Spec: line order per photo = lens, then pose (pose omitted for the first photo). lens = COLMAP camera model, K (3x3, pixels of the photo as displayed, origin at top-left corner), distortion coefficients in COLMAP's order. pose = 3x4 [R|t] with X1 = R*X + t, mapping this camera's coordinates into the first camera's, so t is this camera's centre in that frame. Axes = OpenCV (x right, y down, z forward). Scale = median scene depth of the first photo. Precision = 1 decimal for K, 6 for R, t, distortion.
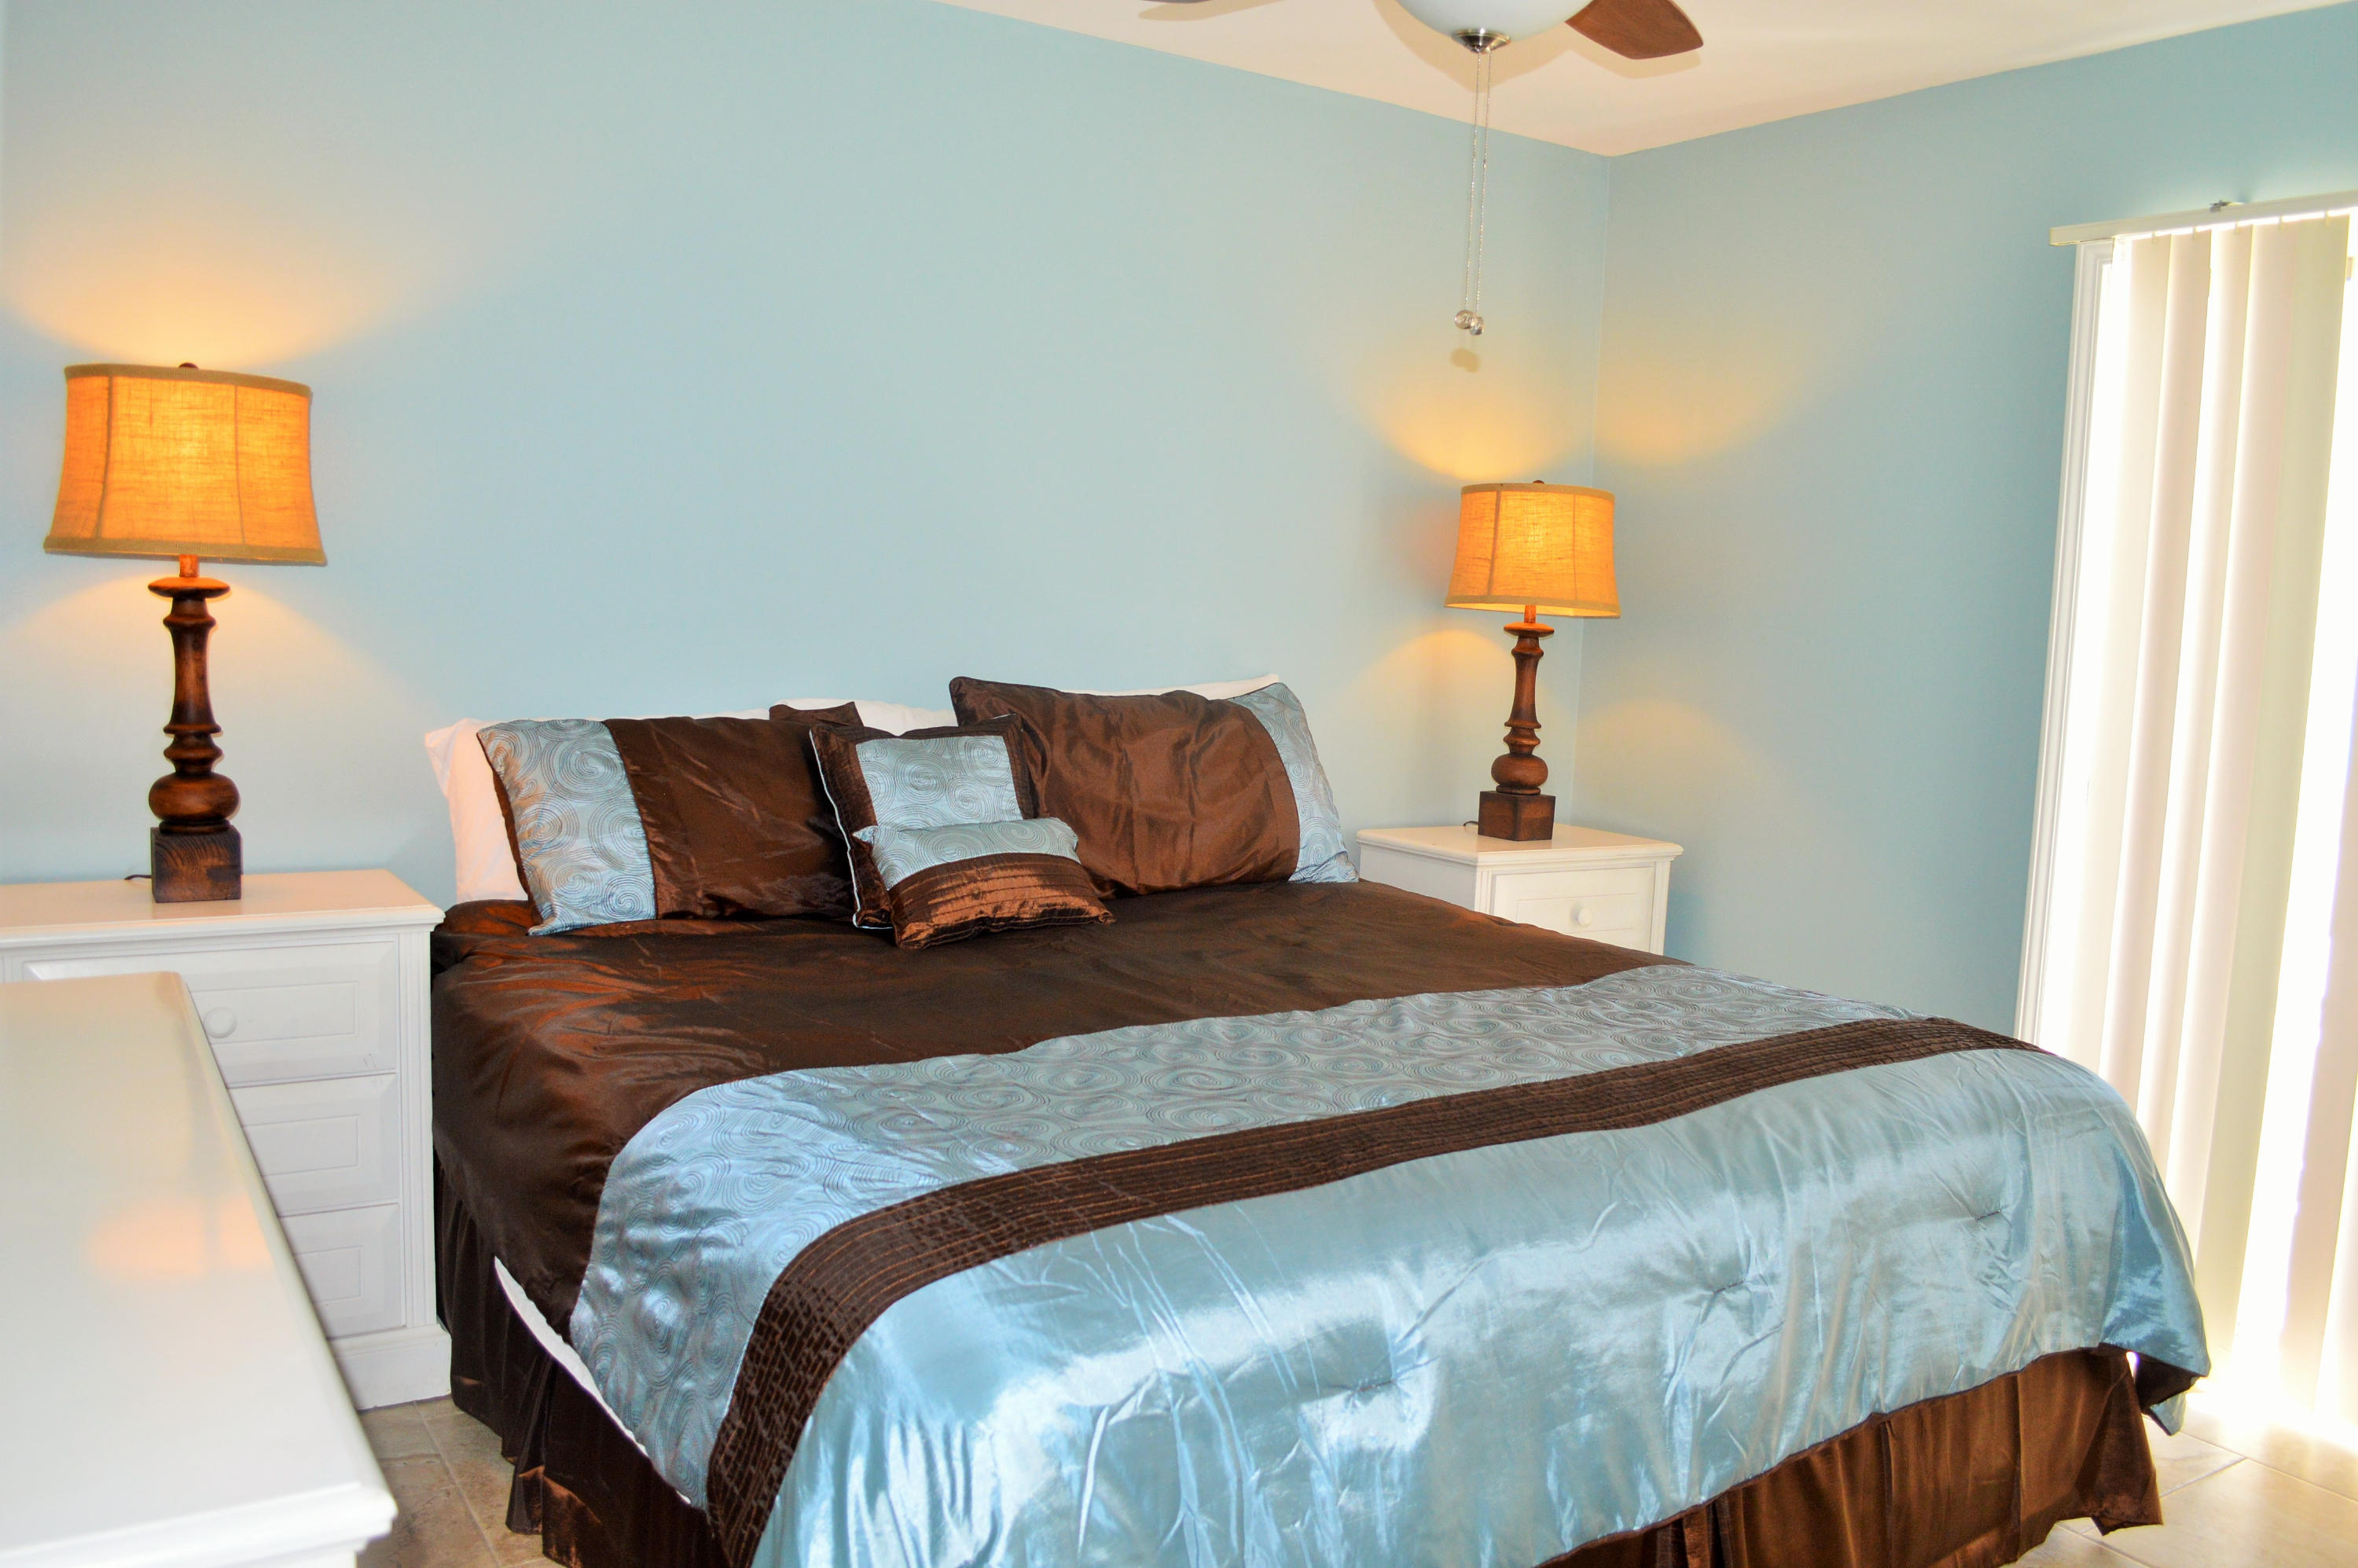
lens RADIAL K [[1876.6, 0, 1179.0], [0, 1876.6, 784.0], [0, 0, 1]] dist [-0.087113, 0.011807]
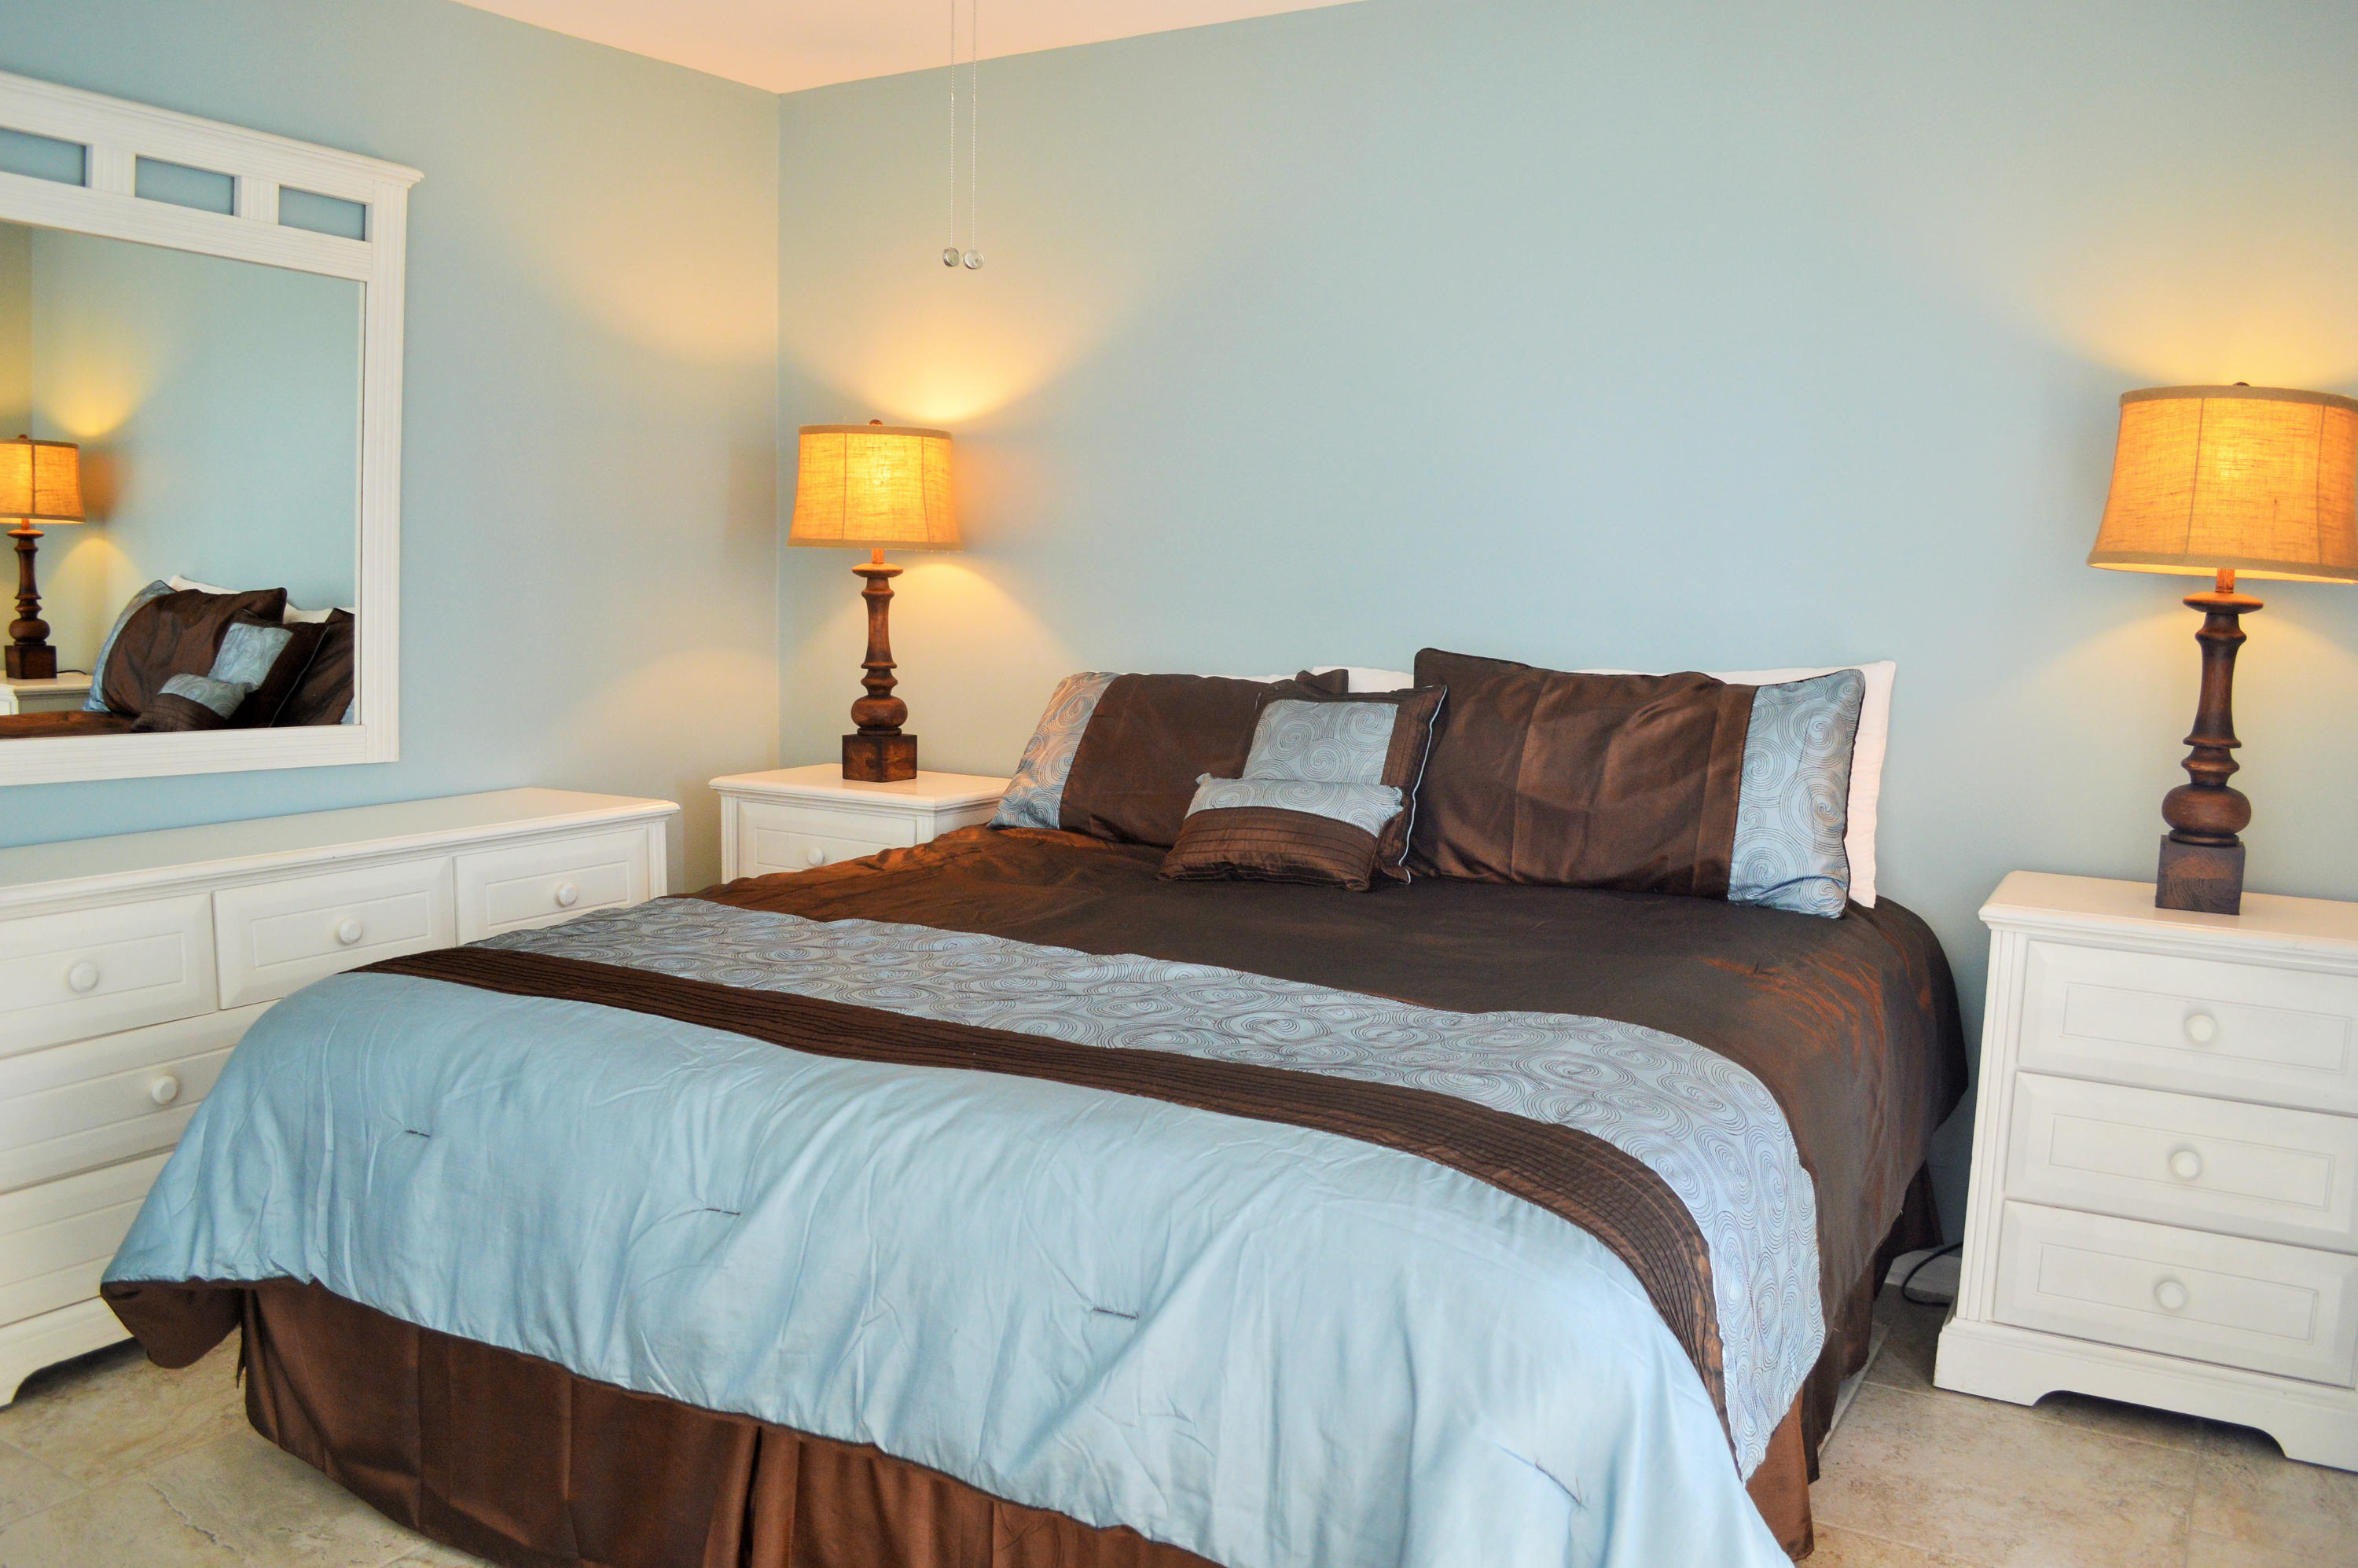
lens RADIAL K [[1825.4, 0, 1179.0], [0, 1825.4, 784.0], [0, 0, 1]] dist [-0.083730, -0.001096]
pose [[0.457615, 0.076056, -0.885891, 0.690239], [-0.082865, 0.995647, 0.042674, -0.013654], [0.885281, 0.053881, 0.461926, 0.417961]]
